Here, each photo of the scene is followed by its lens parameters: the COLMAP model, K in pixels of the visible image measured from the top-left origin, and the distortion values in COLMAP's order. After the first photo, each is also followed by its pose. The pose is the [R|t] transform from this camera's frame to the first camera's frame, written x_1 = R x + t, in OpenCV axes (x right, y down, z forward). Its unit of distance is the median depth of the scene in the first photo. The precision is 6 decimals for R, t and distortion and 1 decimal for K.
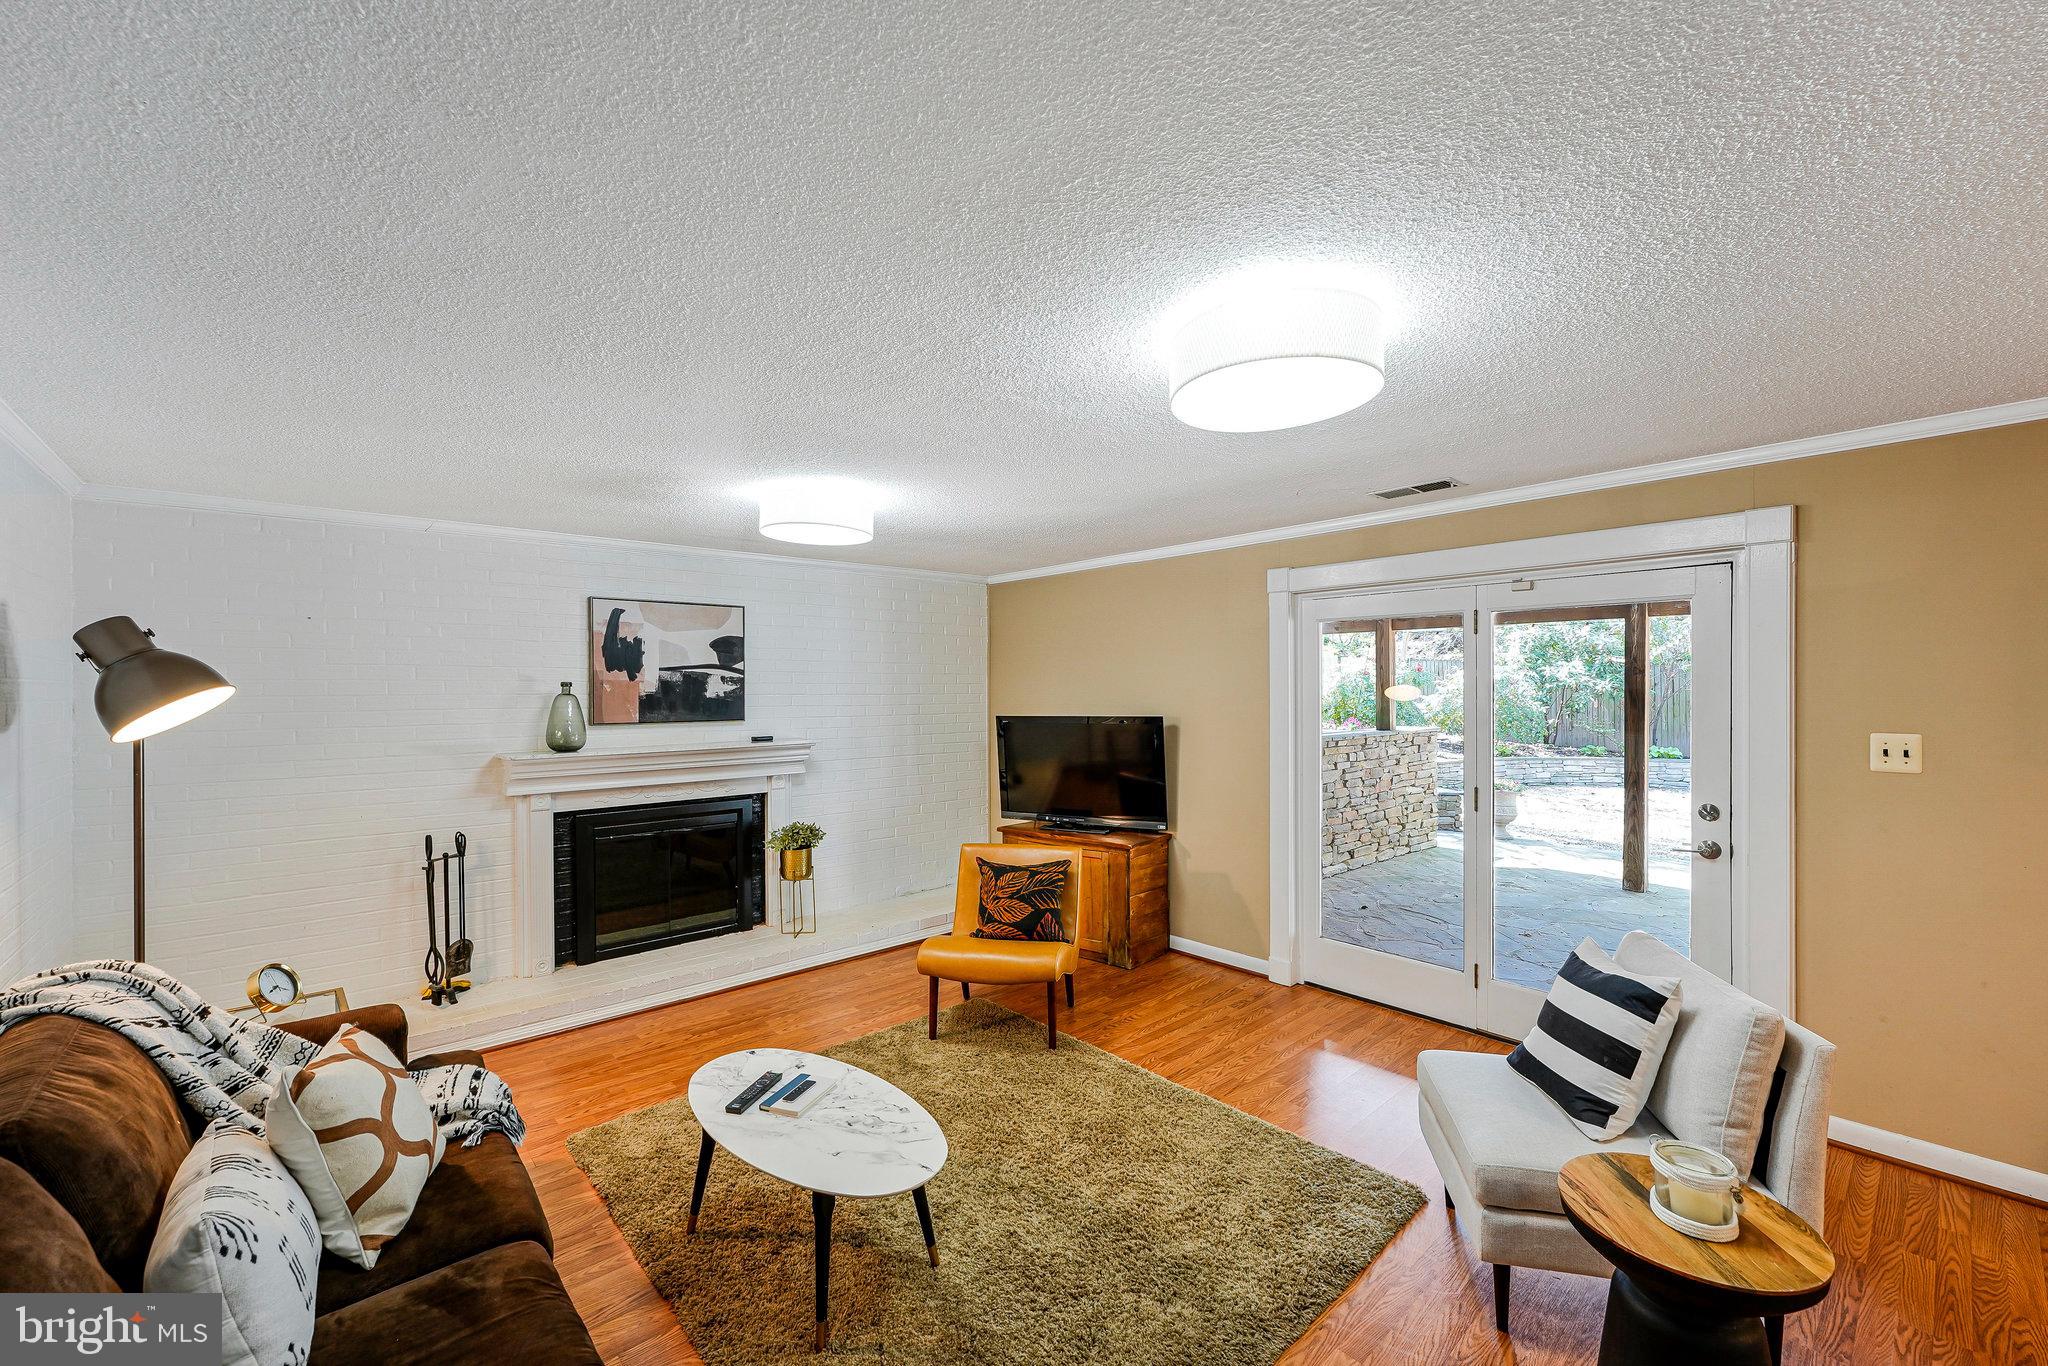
lens RADIAL K [[842.5, 0, 1011.5], [0, 842.5, 696.0], [0, 0, 1]] dist [-0.001039, -0.000742]
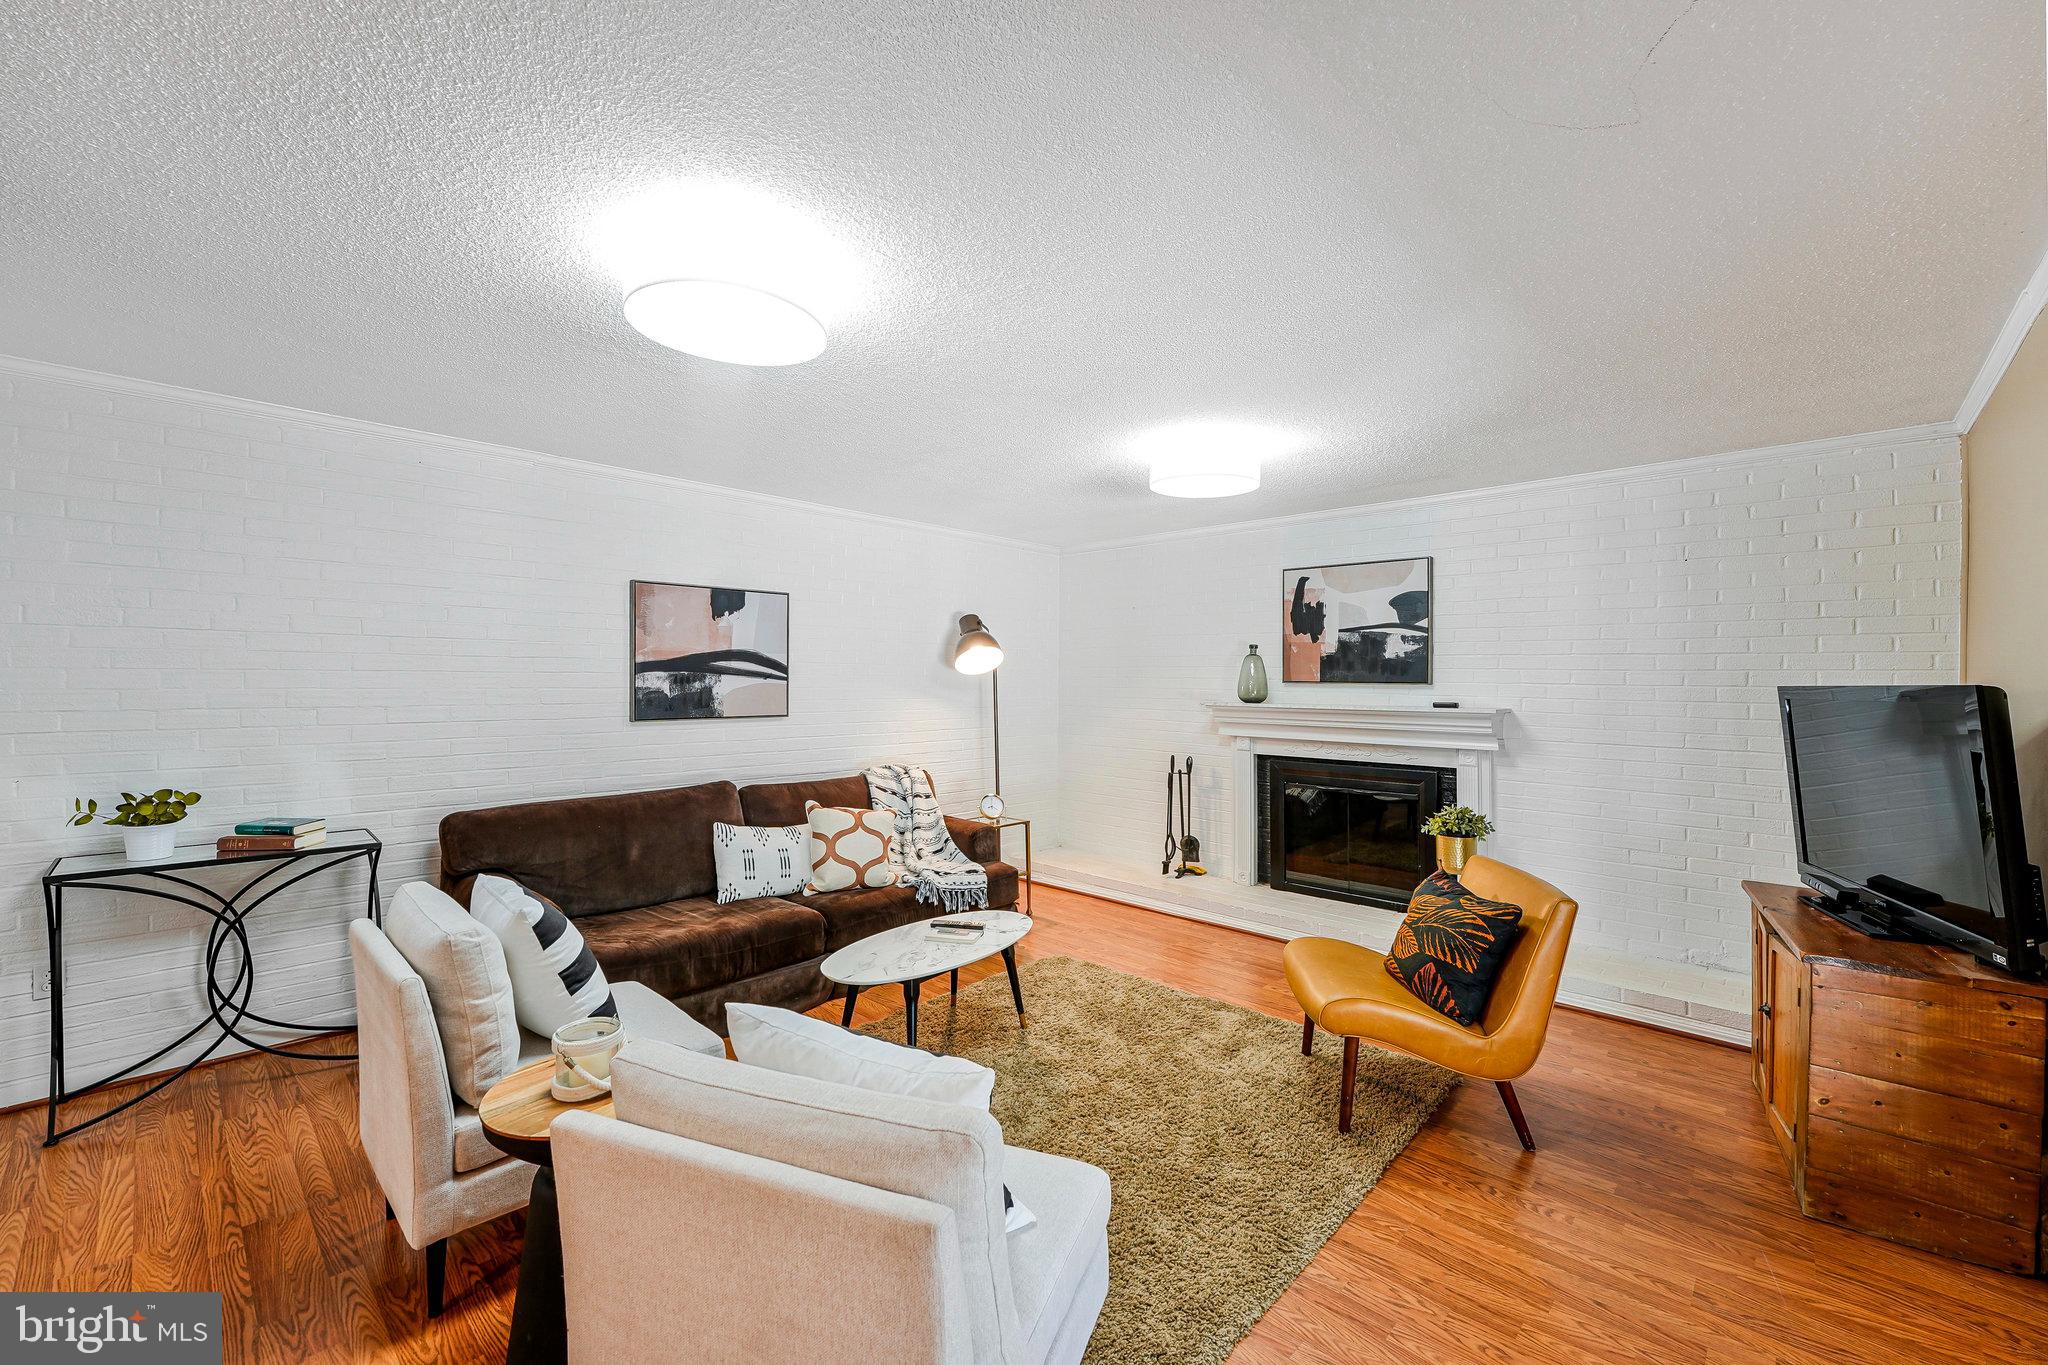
lens RADIAL K [[842.5, 0, 1026.9], [0, 842.5, 695.1], [0, 0, 1]] dist [-0.001039, -0.000742]
pose [[0.079747, 0.023354, -0.996542, 0.592856], [-0.019154, 0.999577, 0.021892, 0.032510], [0.996631, 0.017342, 0.080161, 0.546493]]
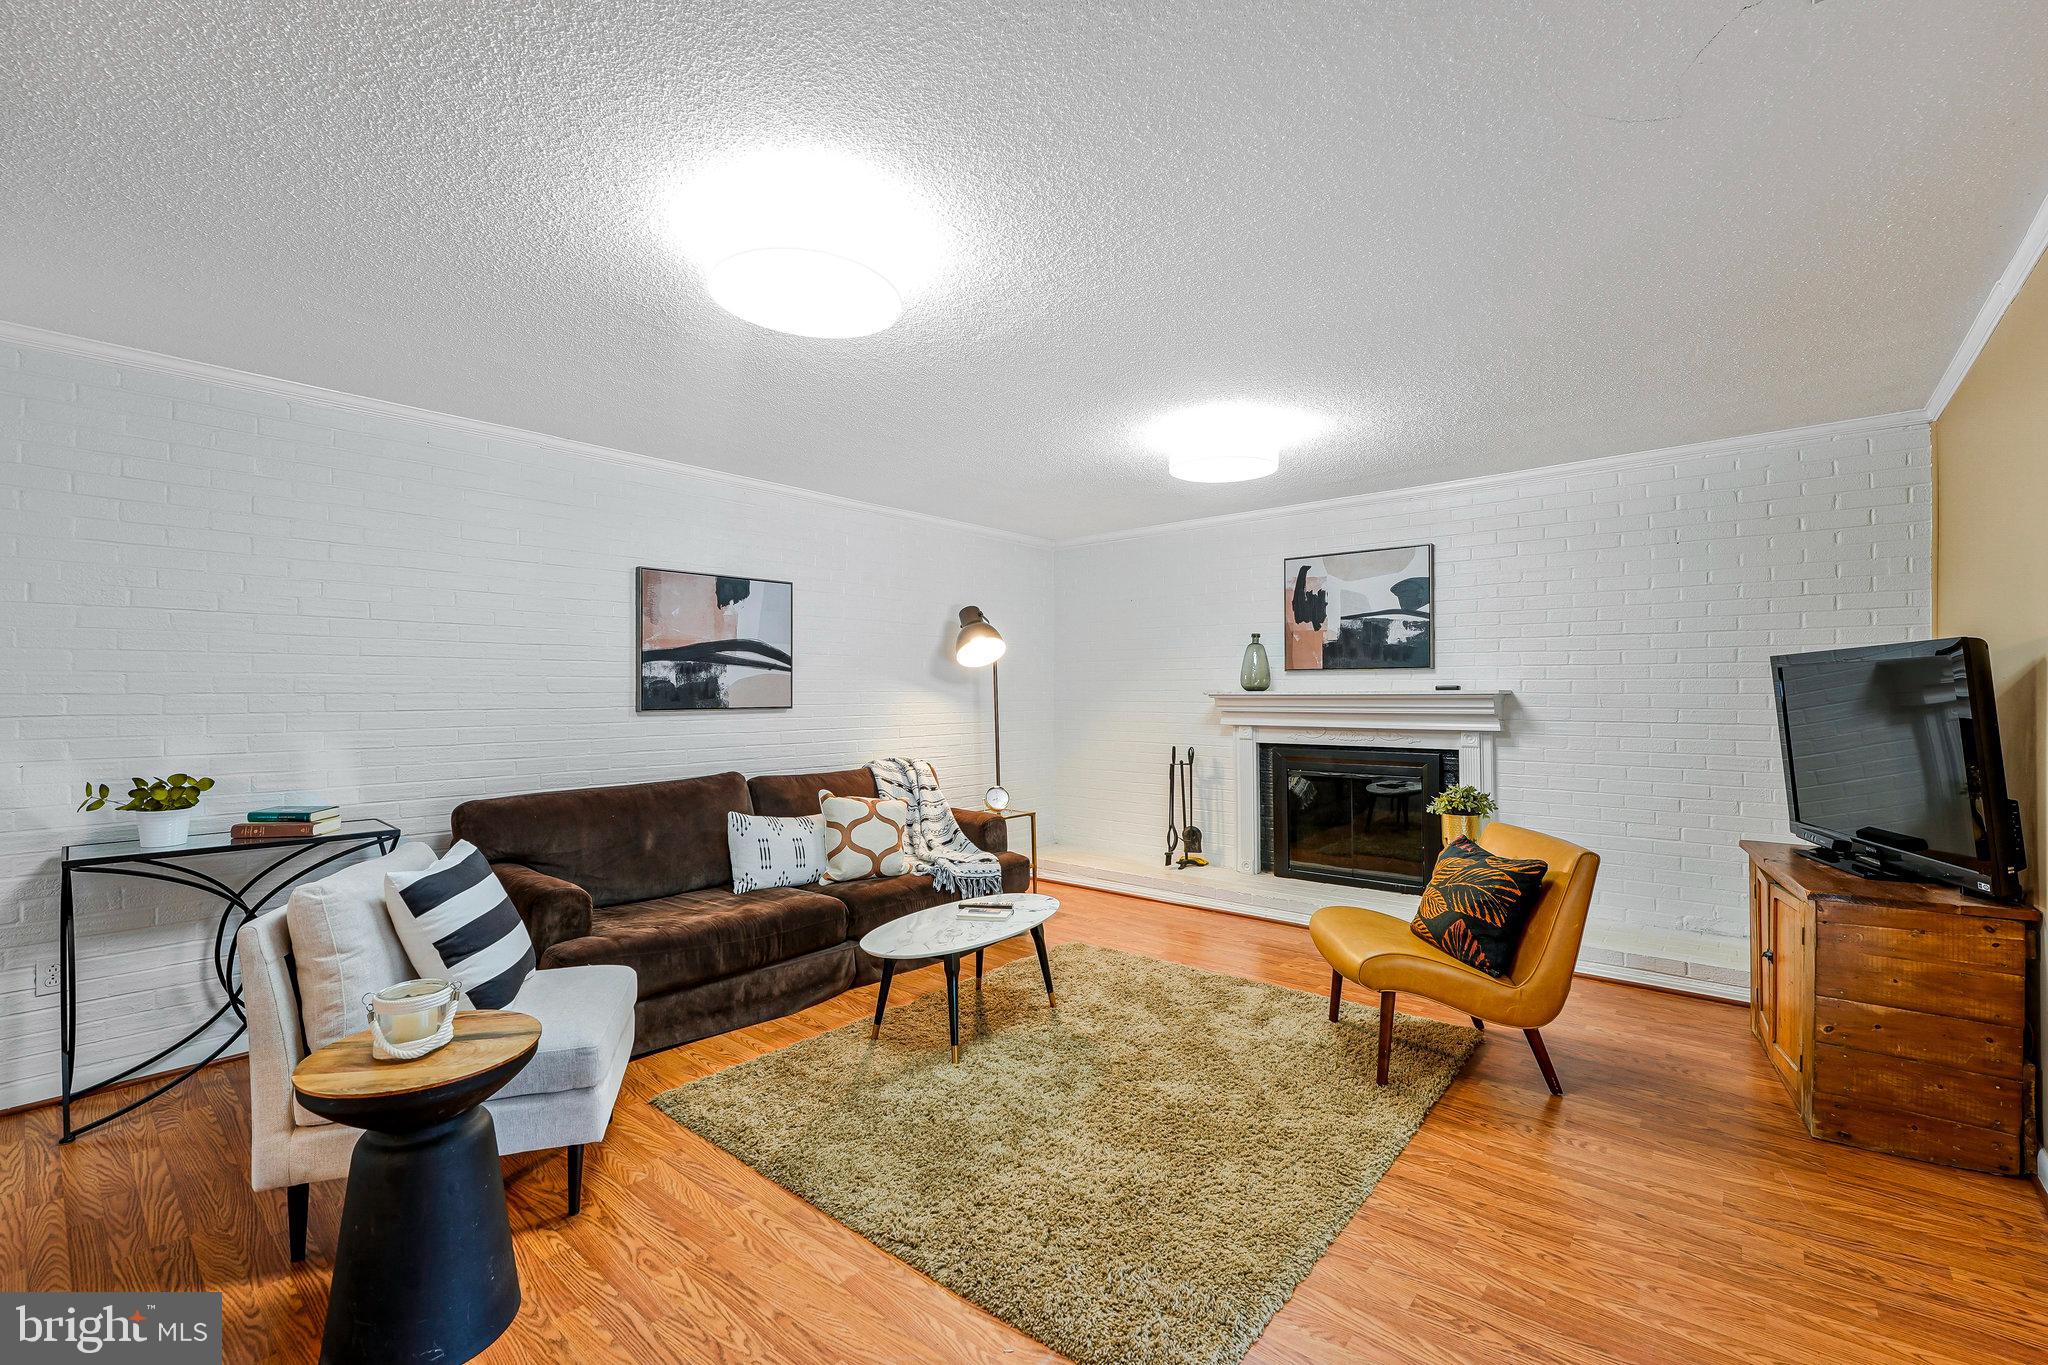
lens RADIAL K [[872.4, 0, 1027.9], [0, 872.4, 701.5], [0, 0, 1]] dist [-0.004843, 0.000270]
pose [[0.131235, 0.015042, -0.991237, 0.619365], [-0.010452, 0.999850, 0.013788, 0.062185], [0.991296, 0.008551, 0.131373, 0.479881]]
